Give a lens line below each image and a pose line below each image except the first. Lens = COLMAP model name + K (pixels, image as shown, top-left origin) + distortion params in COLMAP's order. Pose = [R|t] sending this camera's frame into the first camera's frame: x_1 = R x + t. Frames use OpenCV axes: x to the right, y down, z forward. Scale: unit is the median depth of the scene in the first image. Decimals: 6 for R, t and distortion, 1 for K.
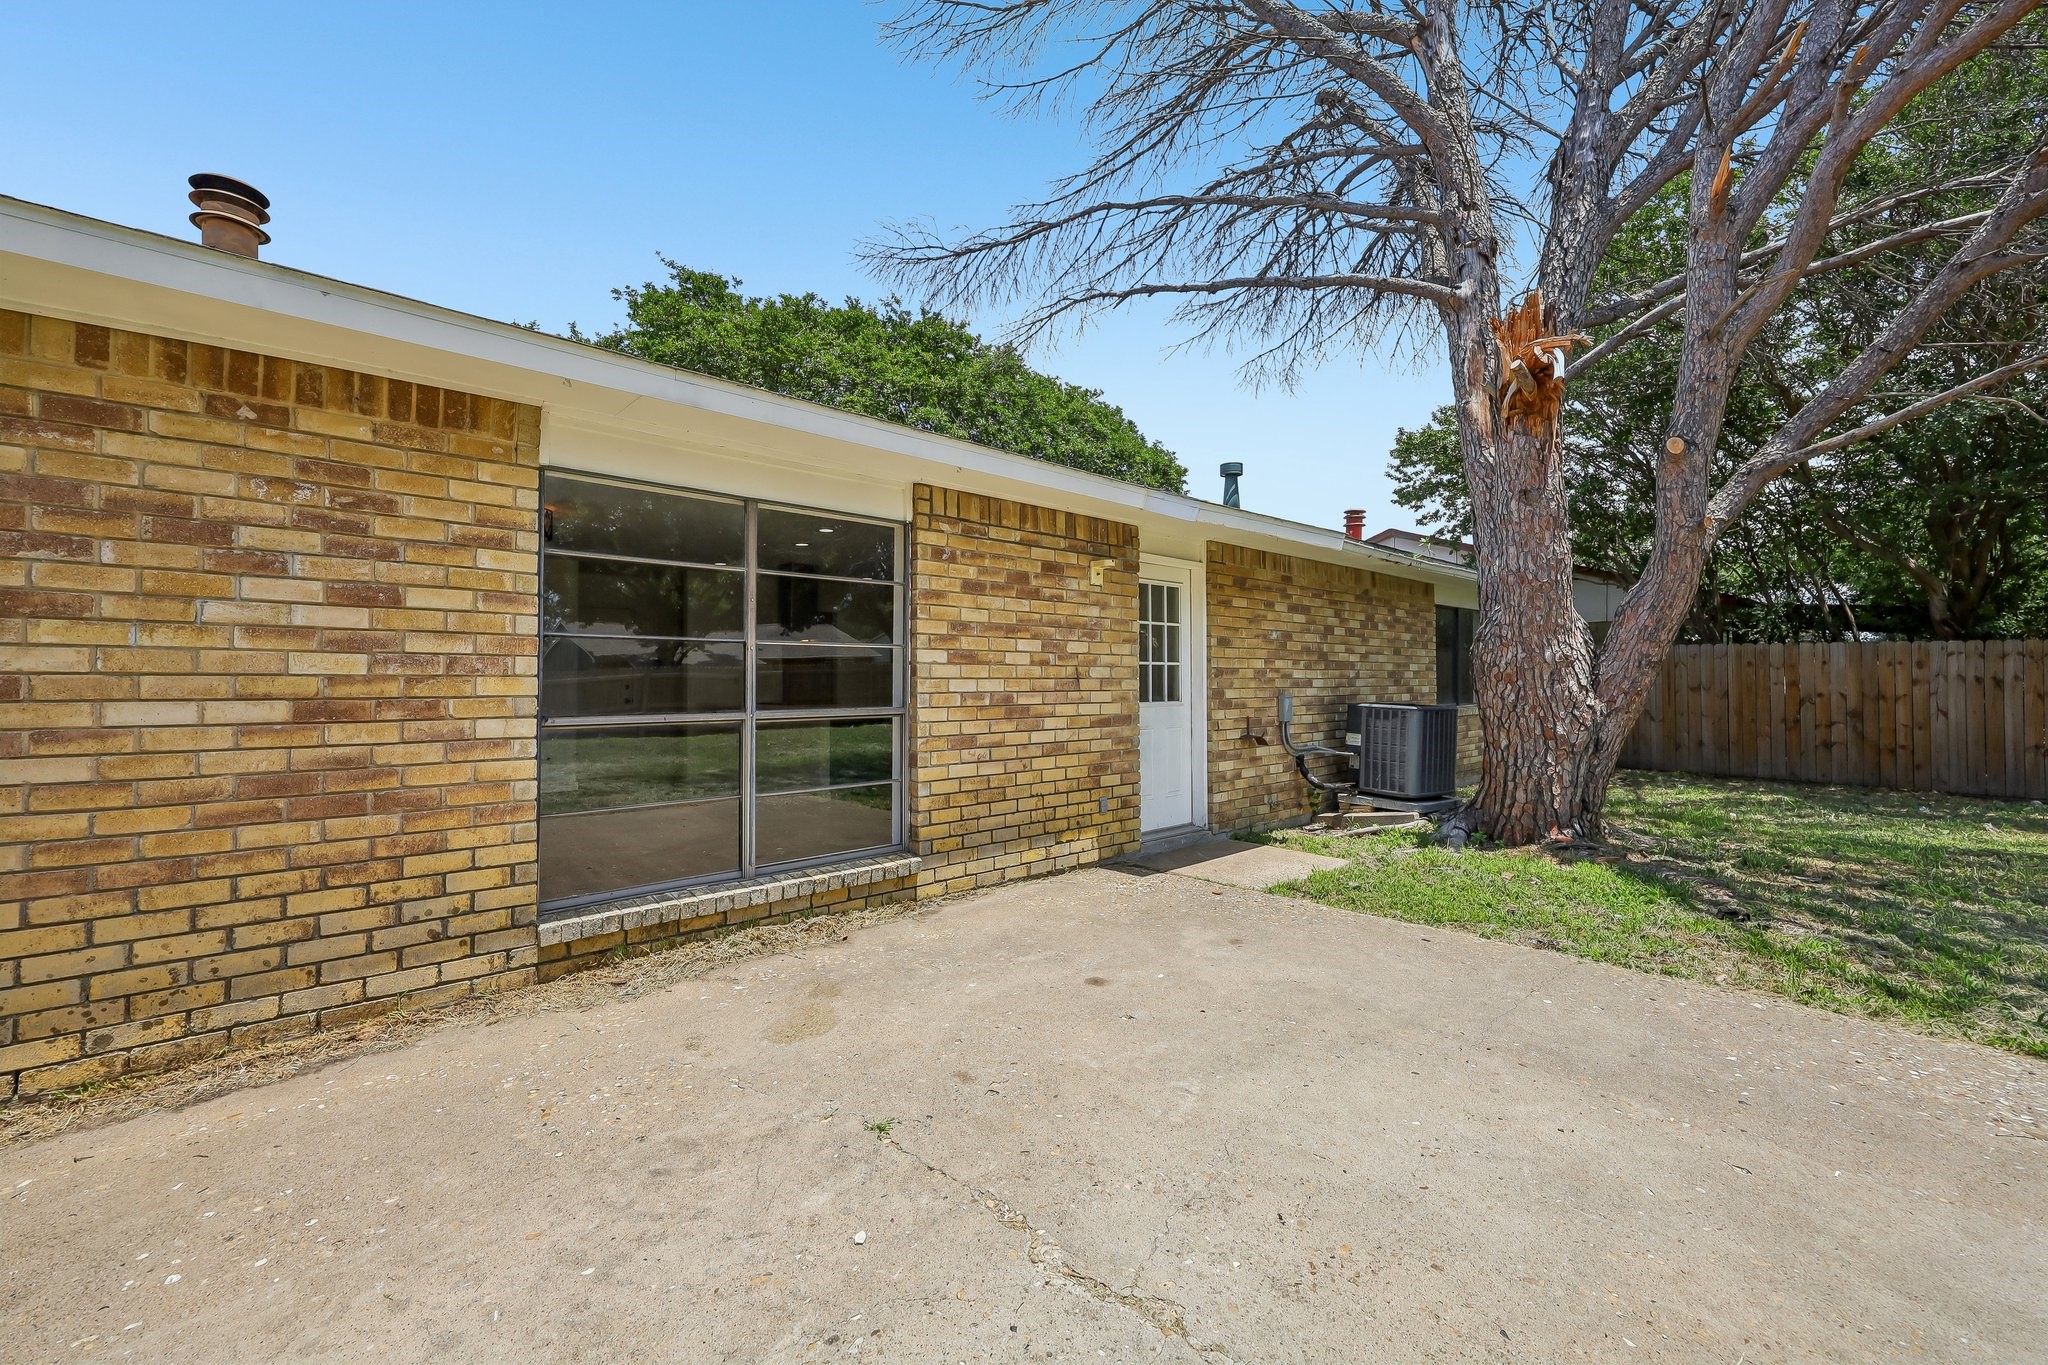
lens RADIAL K [[817.6, 0, 1012.2], [0, 817.6, 674.9], [0, 0, 1]] dist [-0.001837, 0.000017]
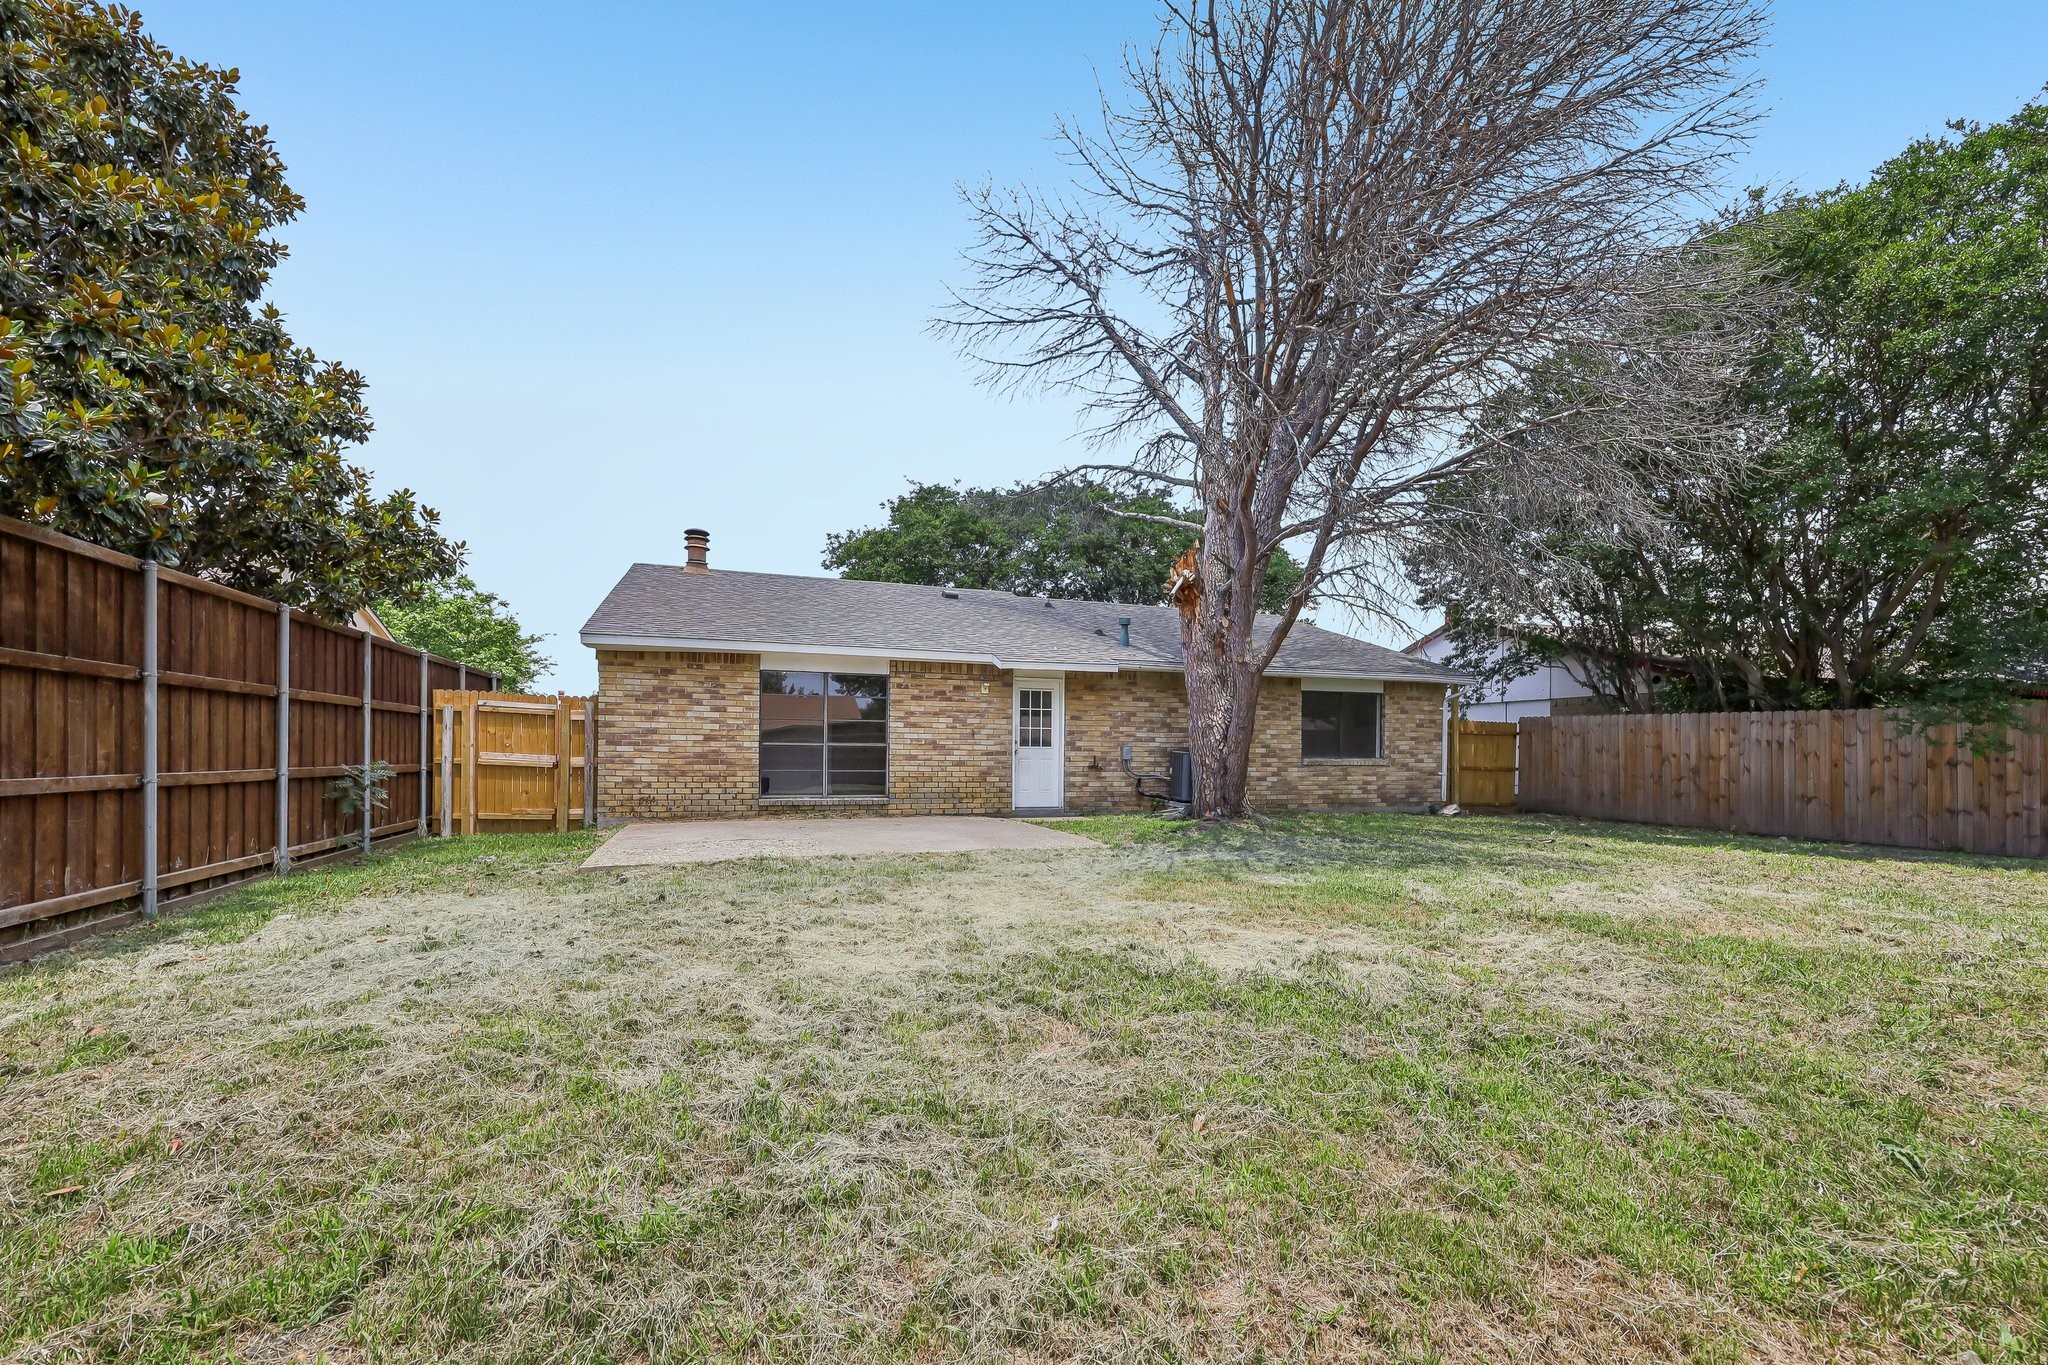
lens RADIAL K [[857.0, 0, 1033.5], [0, 857.0, 770.3], [0, 0, 1]] dist [-0.000271, 0.000149]
pose [[0.918759, 0.019170, -0.394354, 1.141577], [-0.008567, 0.999553, 0.028631, 0.033861], [0.394726, -0.022927, 0.918513, -1.123889]]
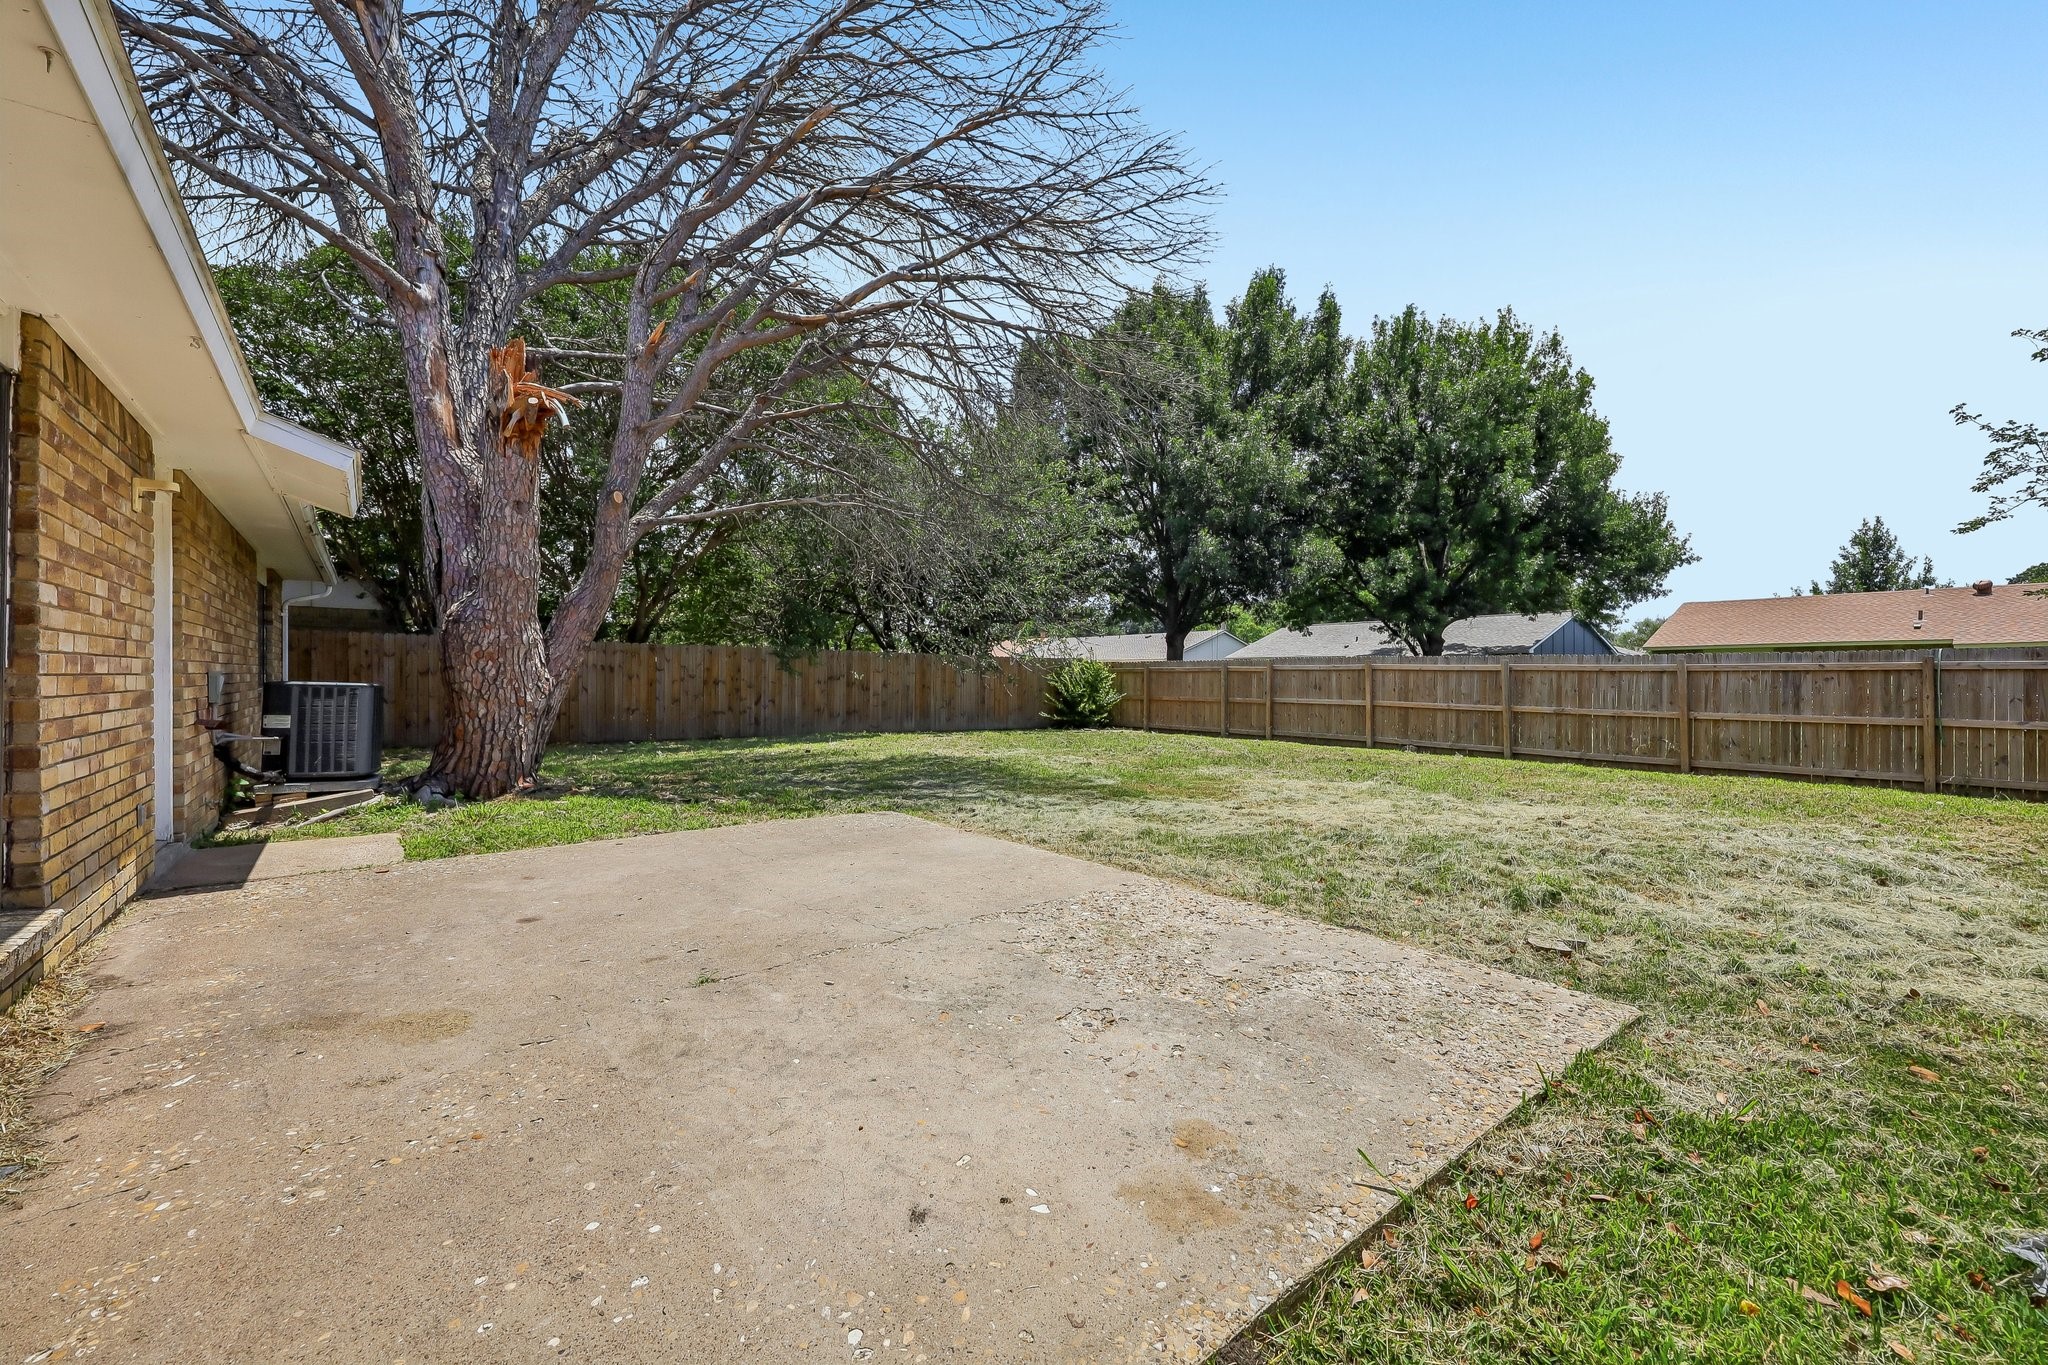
lens RADIAL K [[831.0, 0, 1026.3], [0, 831.0, 670.6], [0, 0, 1]] dist [0.000228, 0.000096]
pose [[0.070833, 0.007538, 0.997460, -0.552538], [-0.011109, 0.999915, -0.006768, 0.025819], [-0.997426, -0.010601, 0.070911, 0.155629]]
